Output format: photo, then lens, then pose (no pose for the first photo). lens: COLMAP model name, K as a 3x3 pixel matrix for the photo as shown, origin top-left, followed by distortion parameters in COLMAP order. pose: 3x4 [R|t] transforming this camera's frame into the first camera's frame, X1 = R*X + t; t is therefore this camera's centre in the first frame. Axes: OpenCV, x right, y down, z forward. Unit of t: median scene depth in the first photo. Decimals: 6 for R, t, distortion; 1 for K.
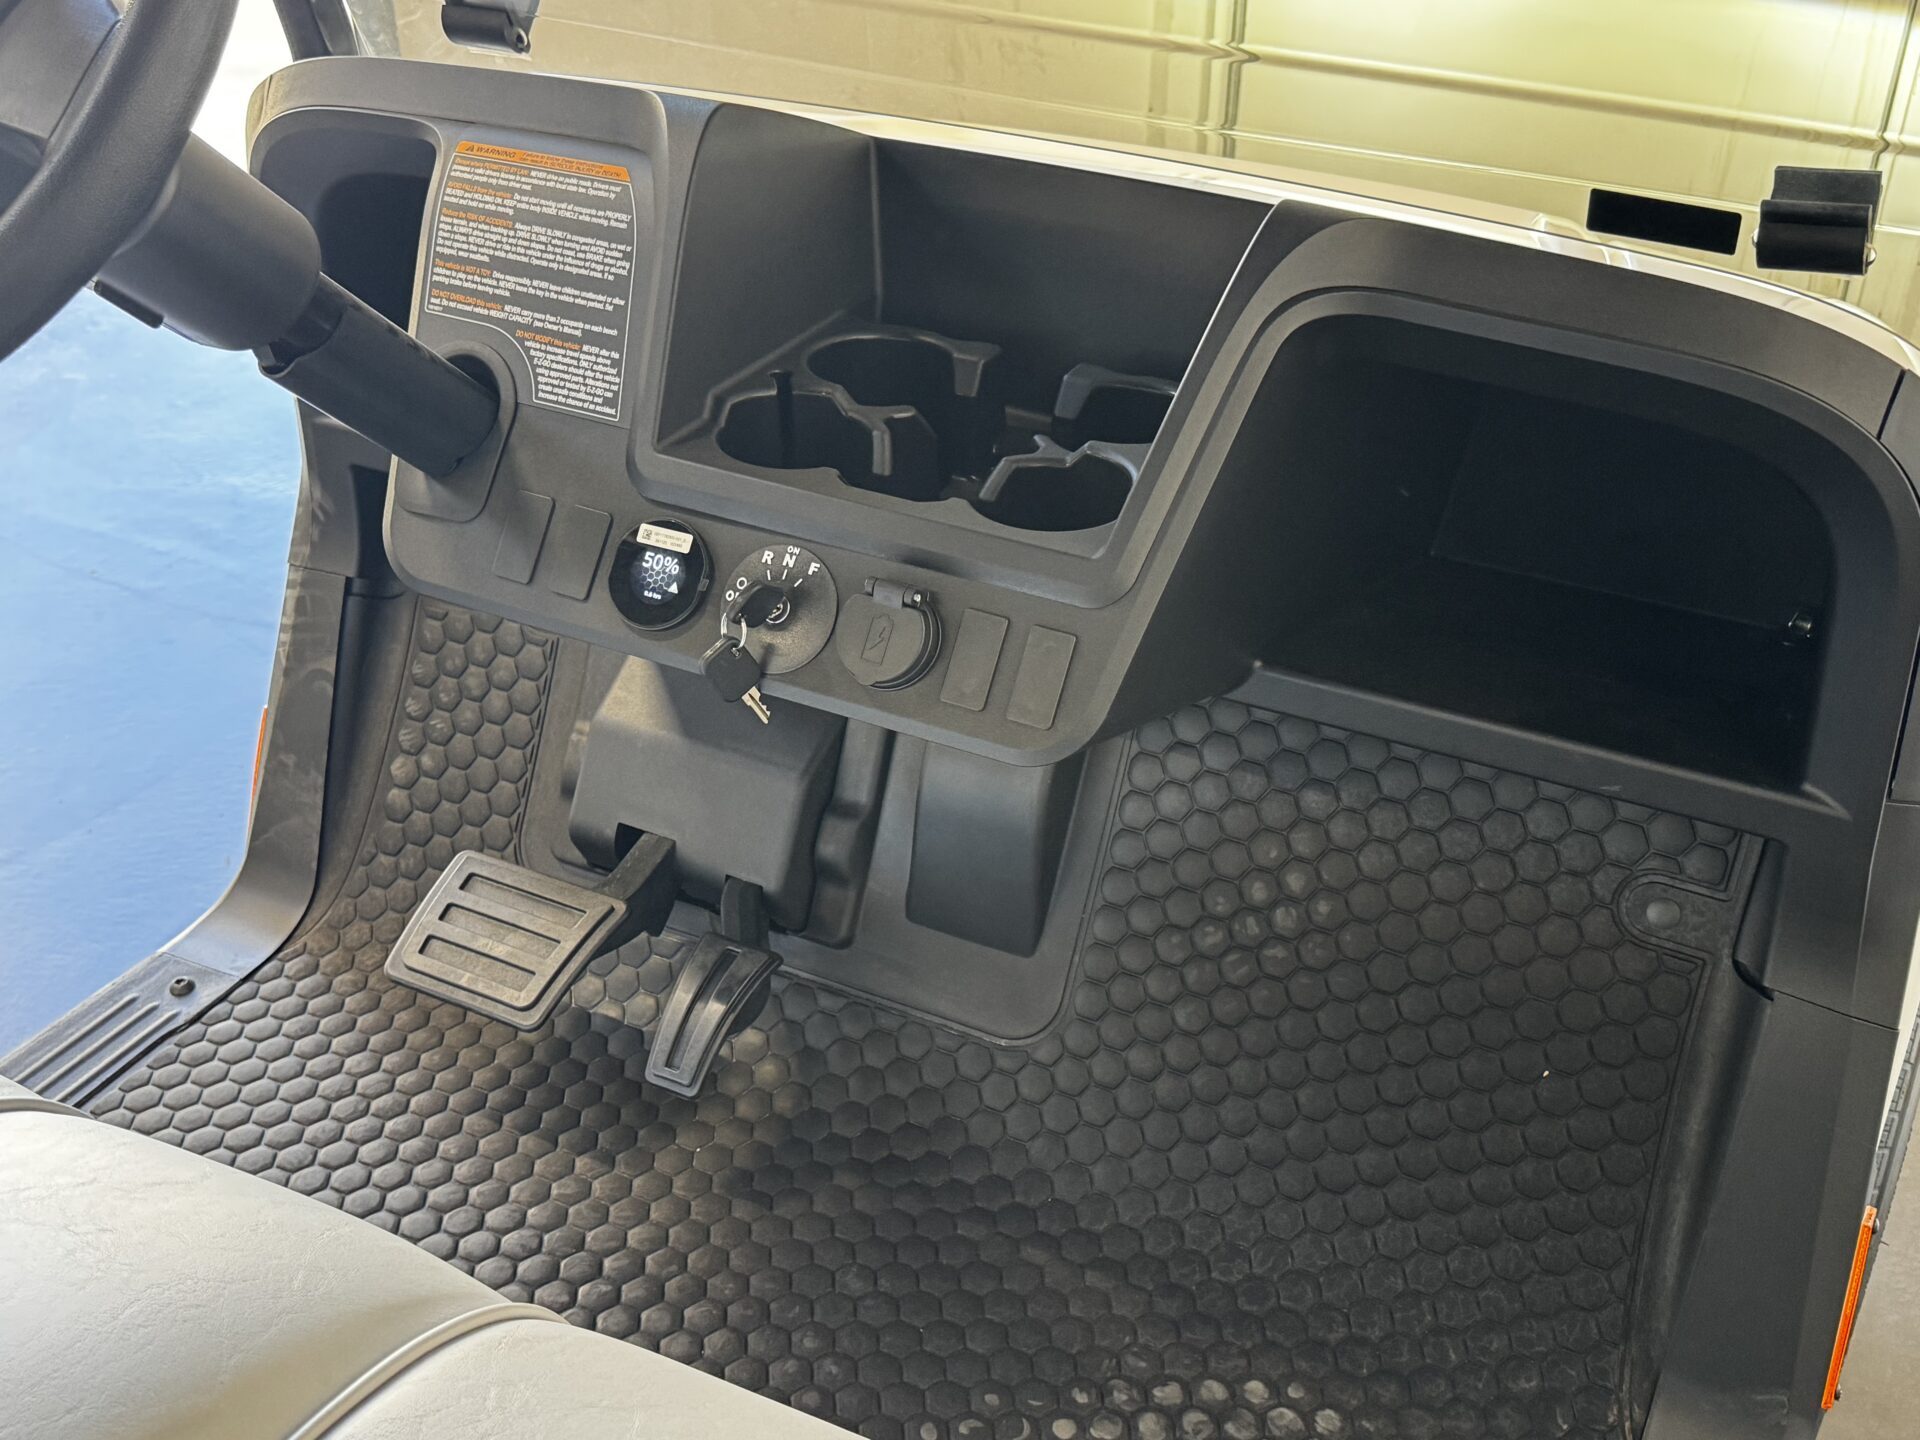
lens RADIAL K [[2041.9, 0, 960.0], [0, 2041.9, 720.0], [0, 0, 1]] dist [0.191586, -0.452786]
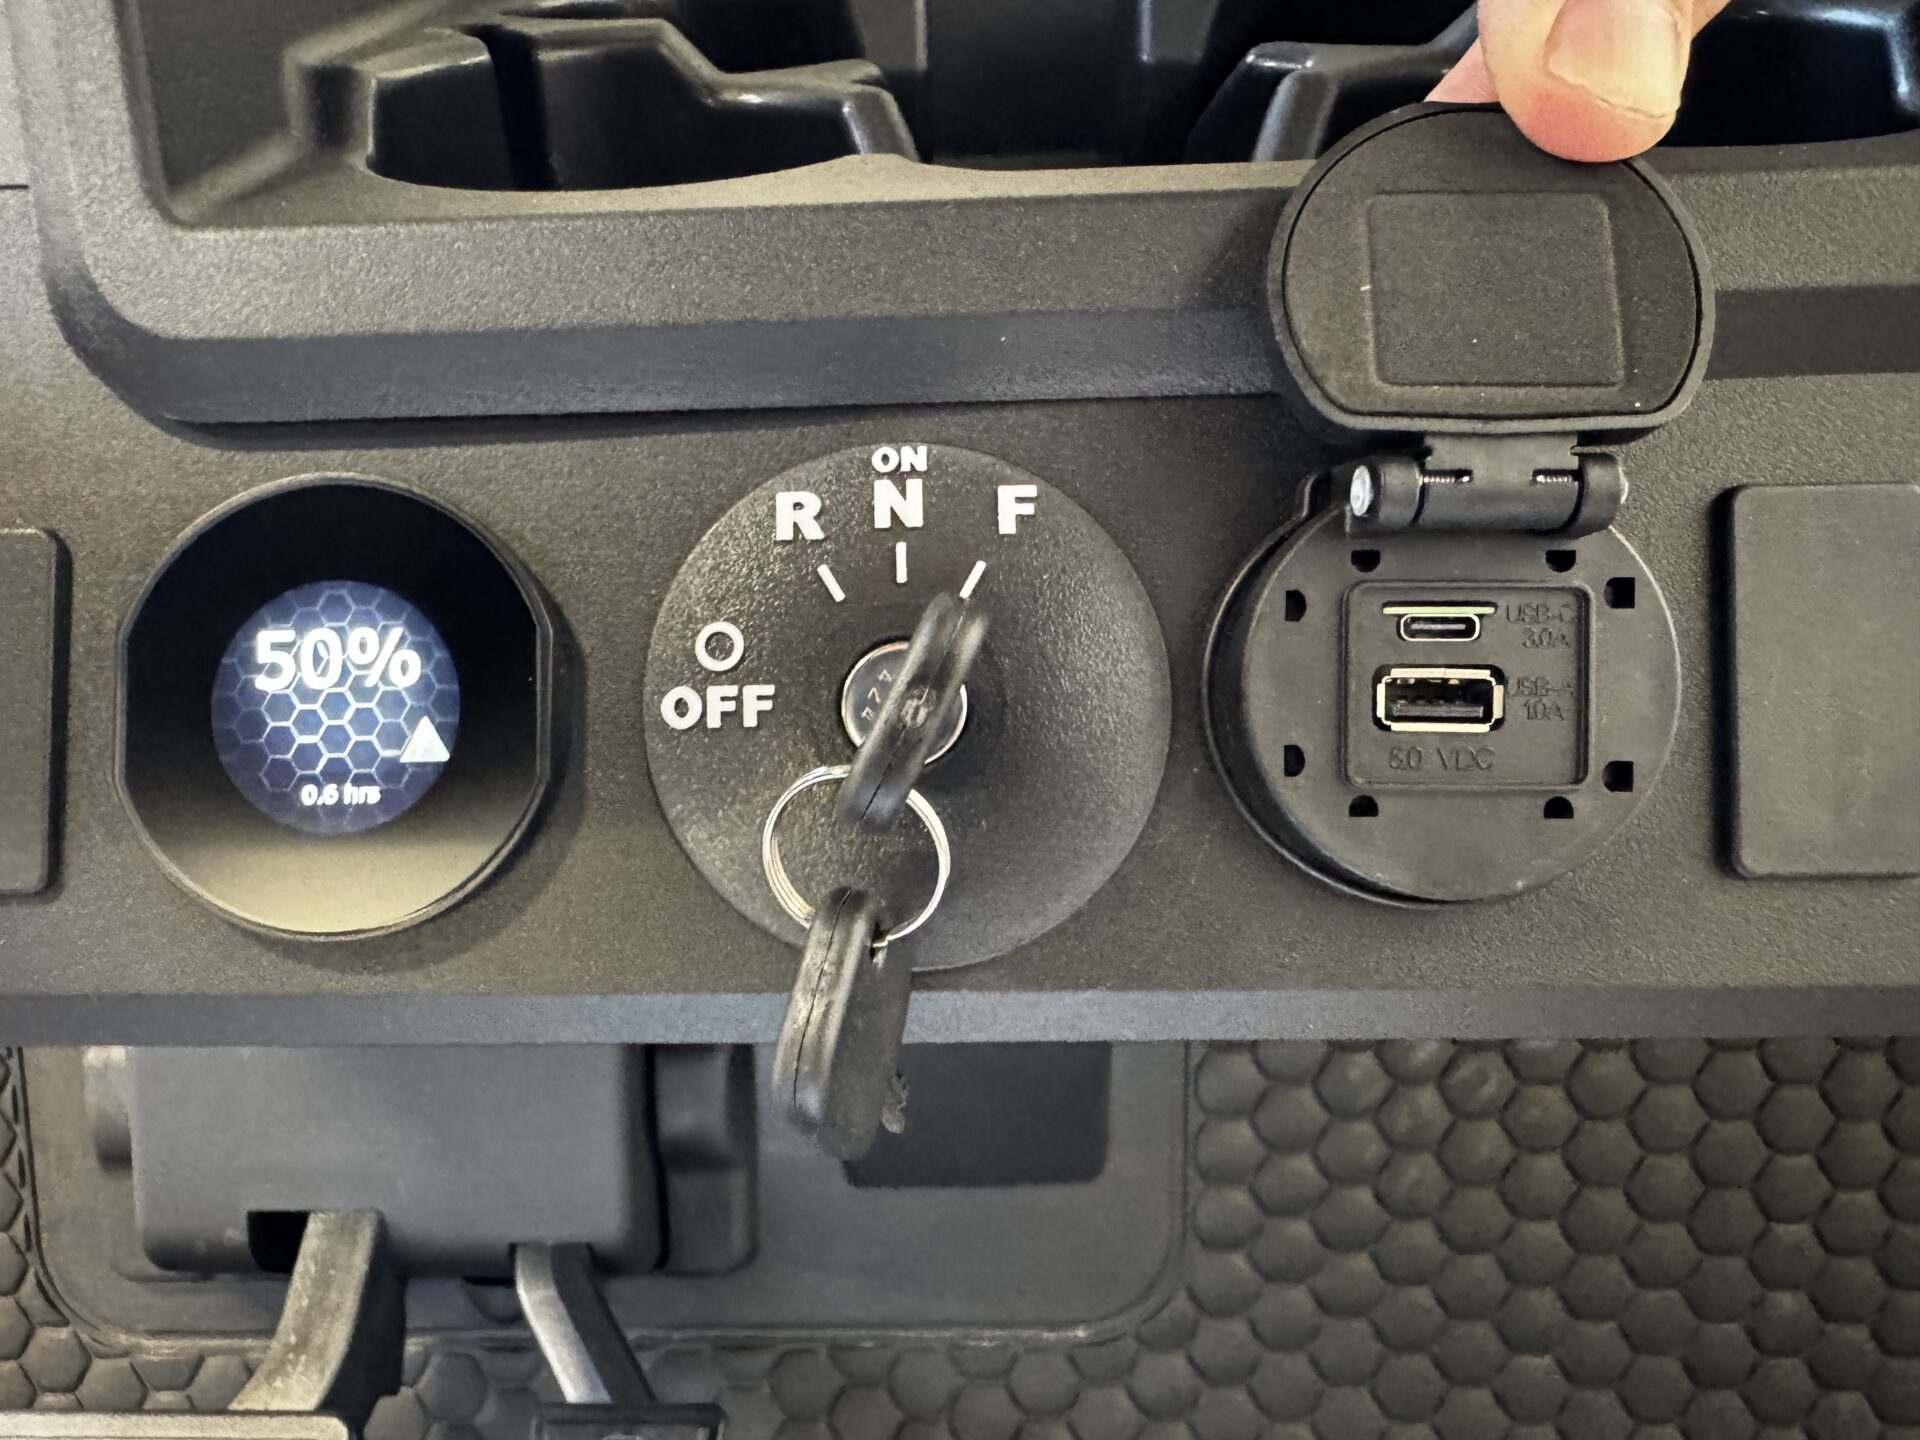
lens RADIAL K [[1636.4, 0, 960.0], [0, 1636.4, 720.0], [0, 0, 1]] dist [-0.000061, 0.003505]
pose [[0.907145, -0.279318, 0.314753, -0.139562], [0.270554, 0.959997, 0.072161, -0.062487], [-0.322318, 0.019697, 0.946427, 0.780131]]
